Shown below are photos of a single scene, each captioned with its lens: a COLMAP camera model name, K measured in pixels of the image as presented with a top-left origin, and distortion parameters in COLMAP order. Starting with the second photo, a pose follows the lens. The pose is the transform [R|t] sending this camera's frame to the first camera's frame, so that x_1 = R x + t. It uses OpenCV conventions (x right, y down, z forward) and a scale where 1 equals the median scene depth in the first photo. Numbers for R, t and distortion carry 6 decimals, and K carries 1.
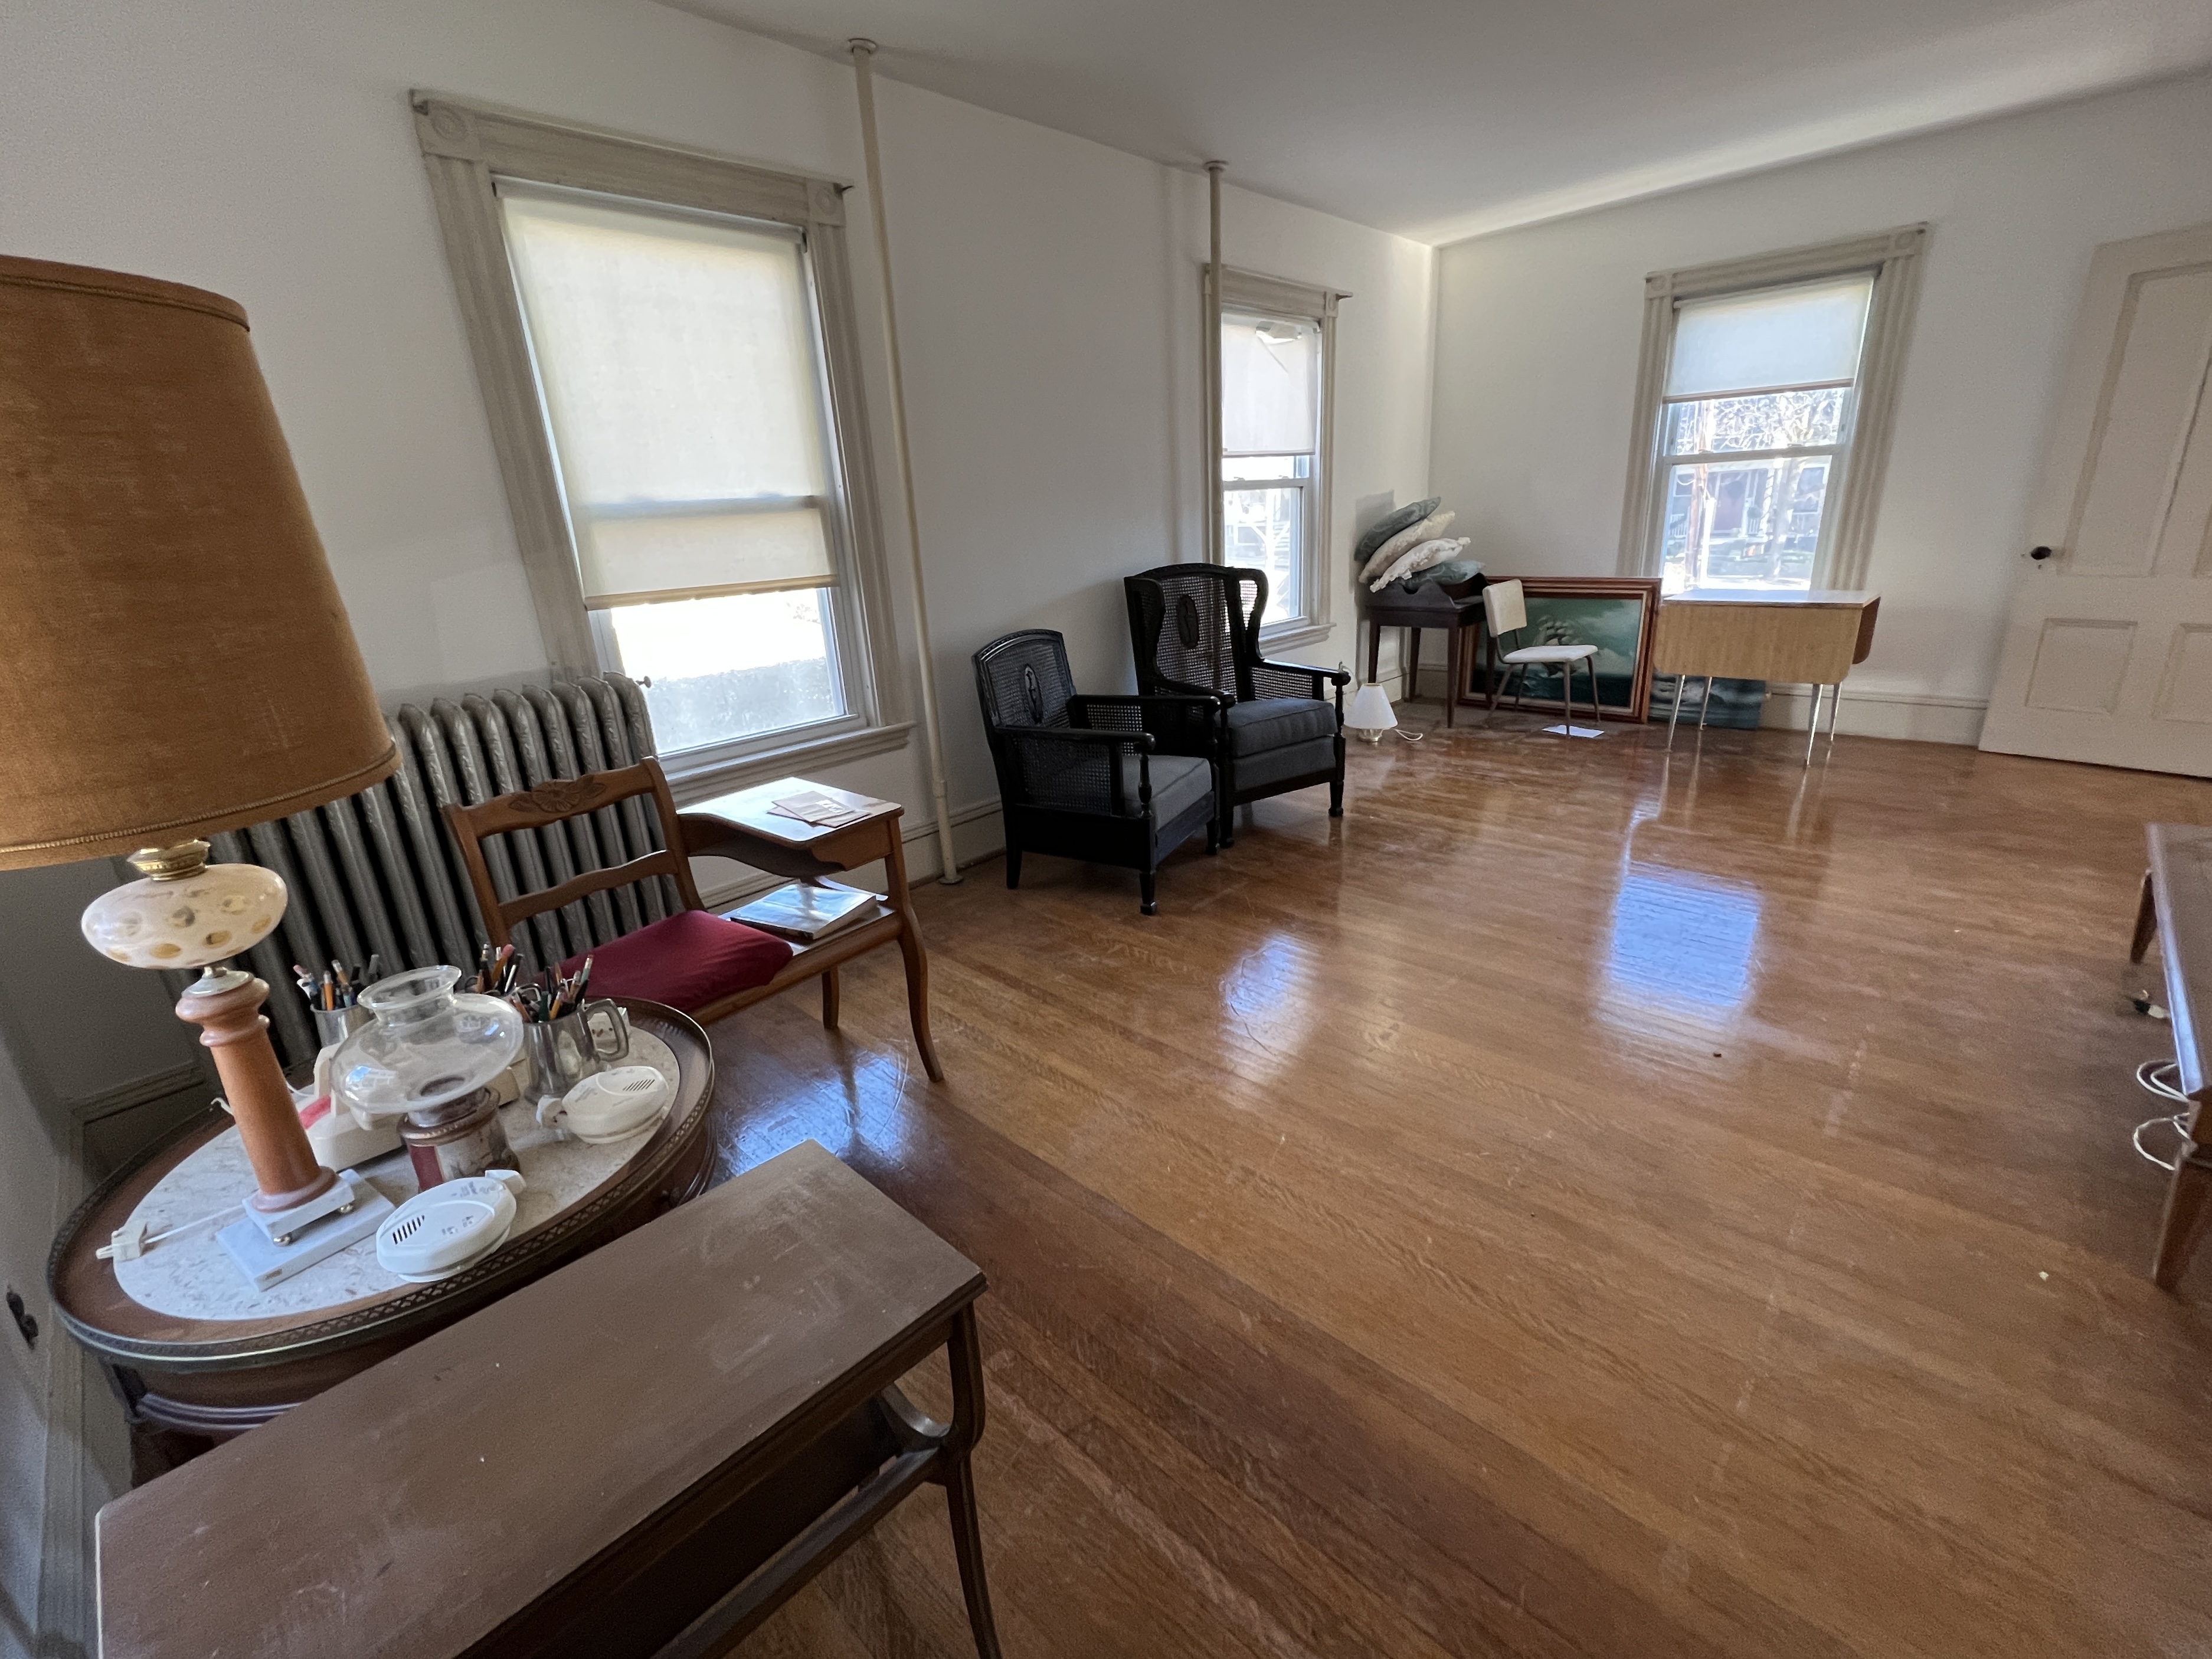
lens RADIAL K [[952.8, 0, 1107.3], [0, 952.8, 826.8], [0, 0, 1]] dist [-0.002070, 0.001500]
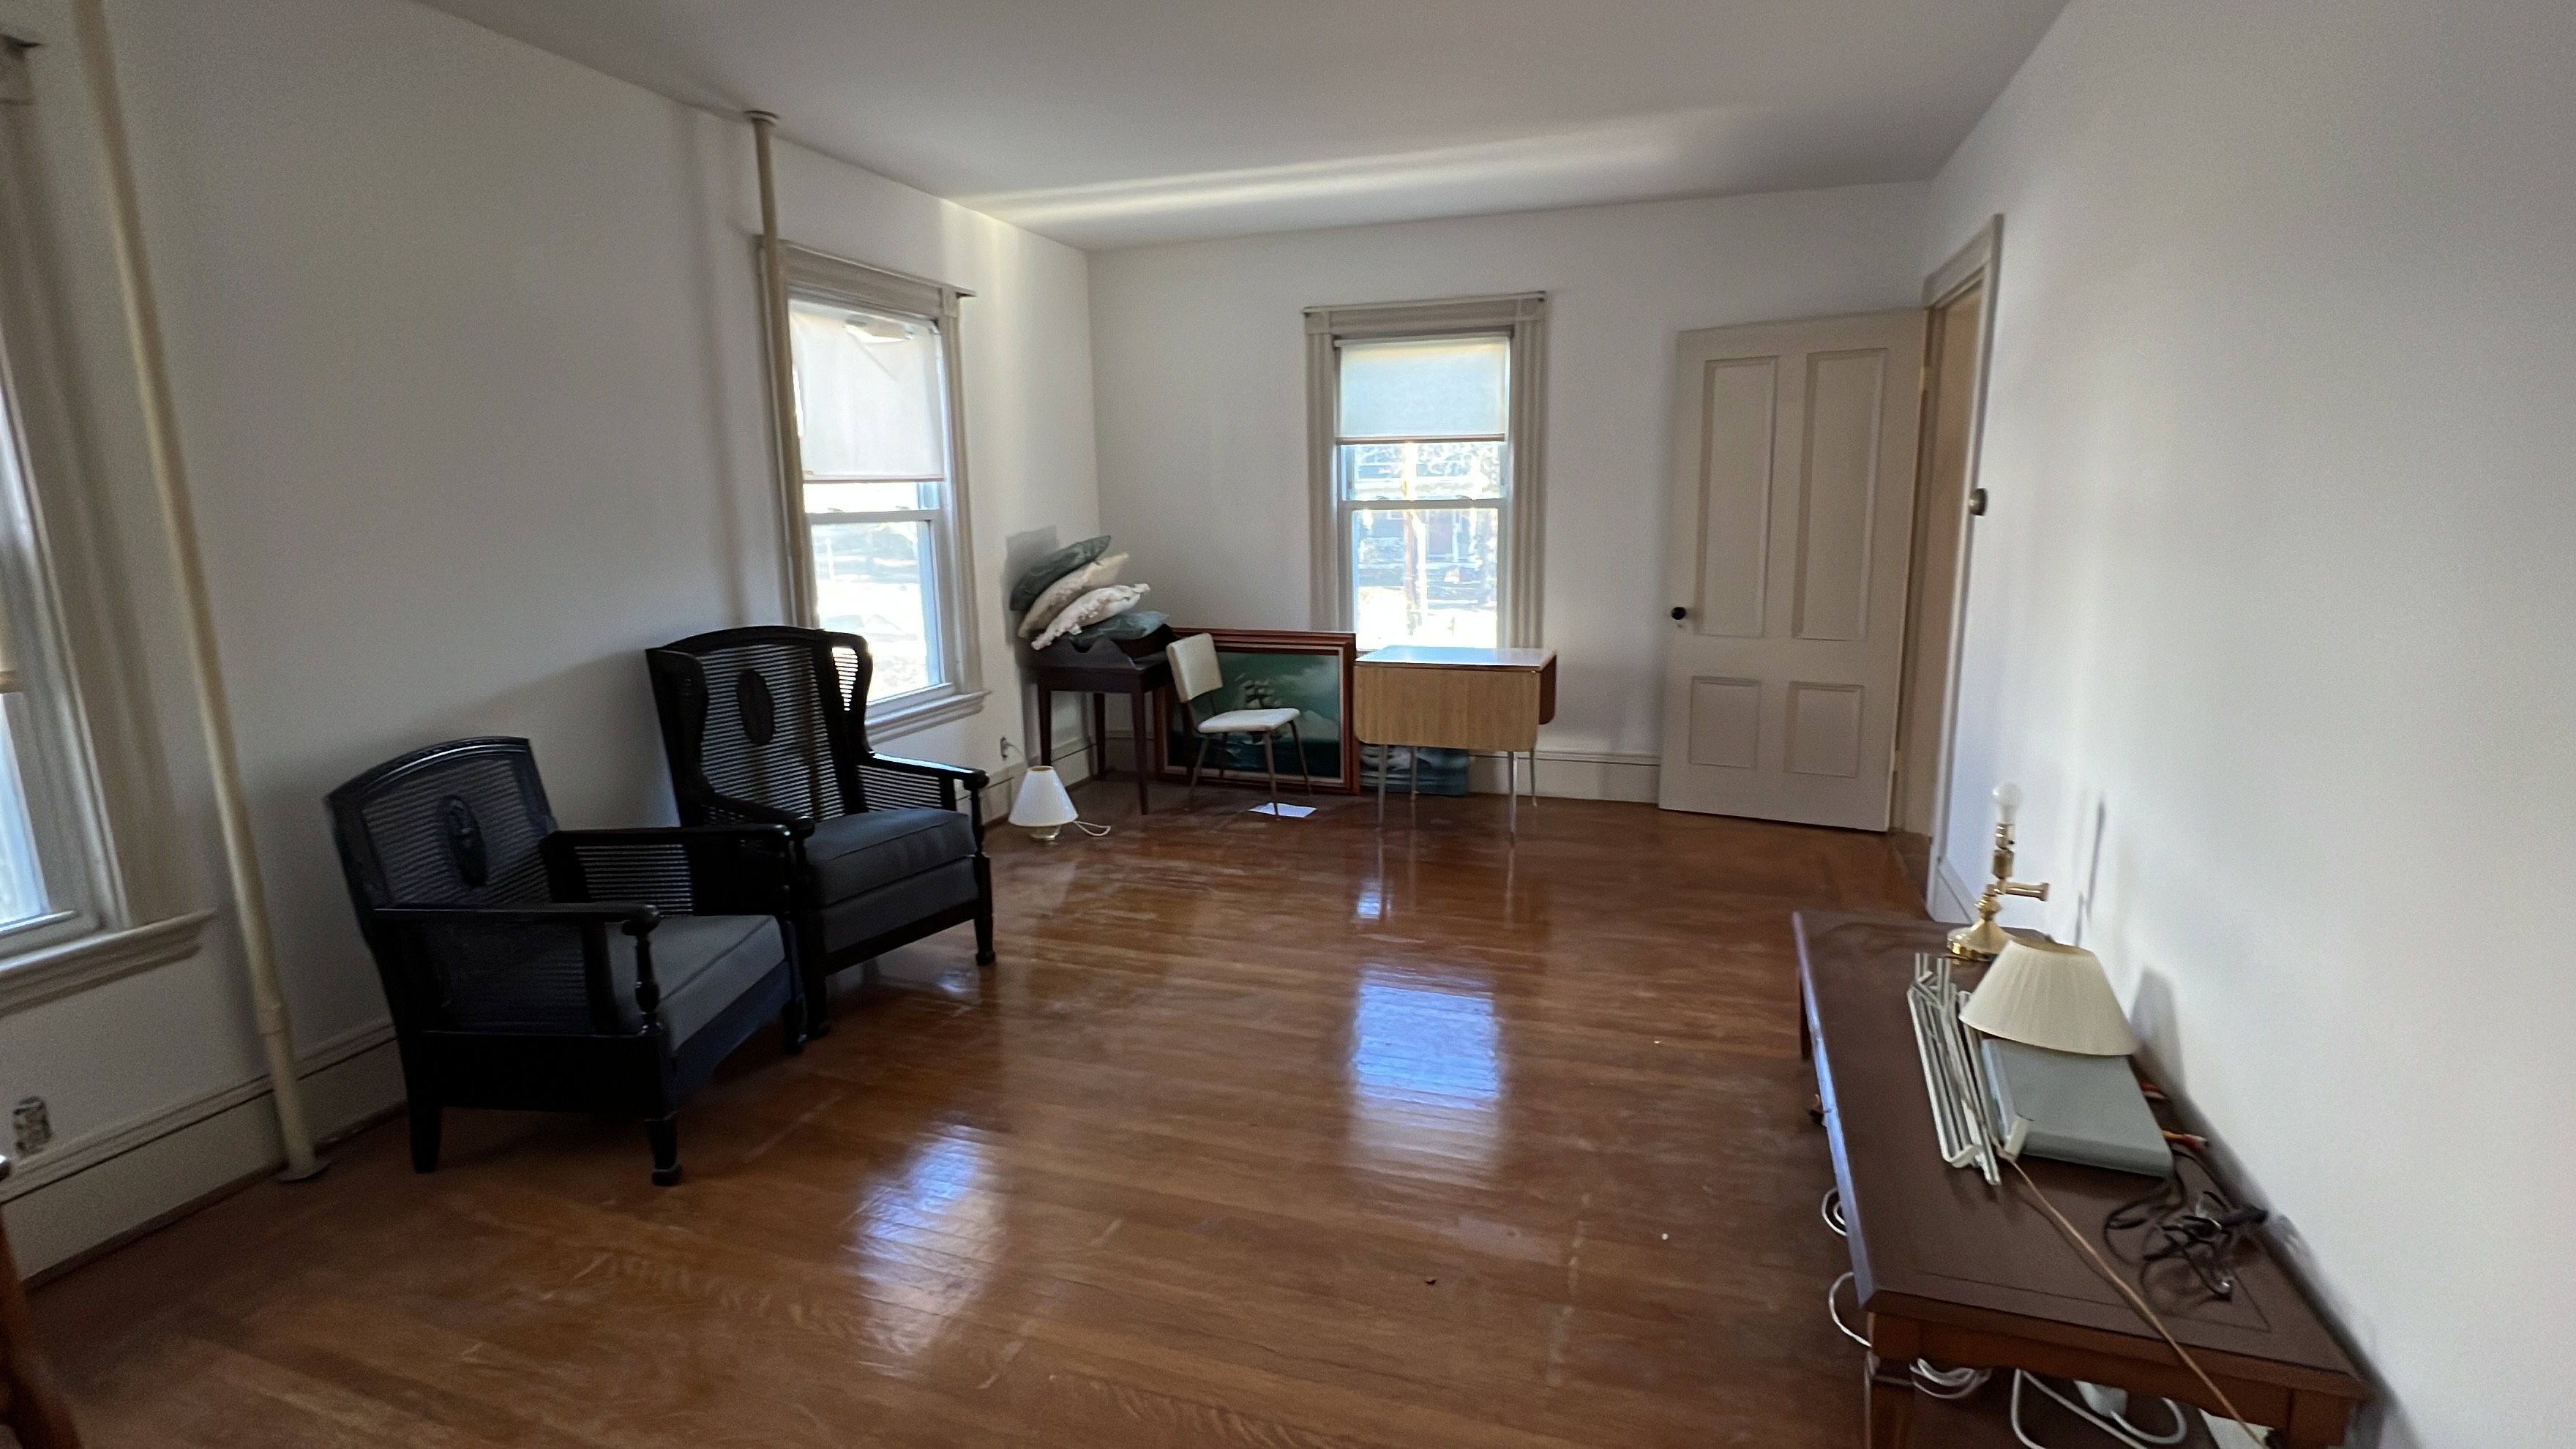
lens RADIAL K [[1192.6, 0, 1285.9], [0, 1192.6, 722.8], [0, 0, 1]] dist [0.004540, -0.000732]
pose [[0.909742, -0.037646, 0.413463, 0.079855], [0.100172, 0.986361, -0.130601, -0.052291], [-0.402907, 0.160231, 0.901106, 0.051619]]
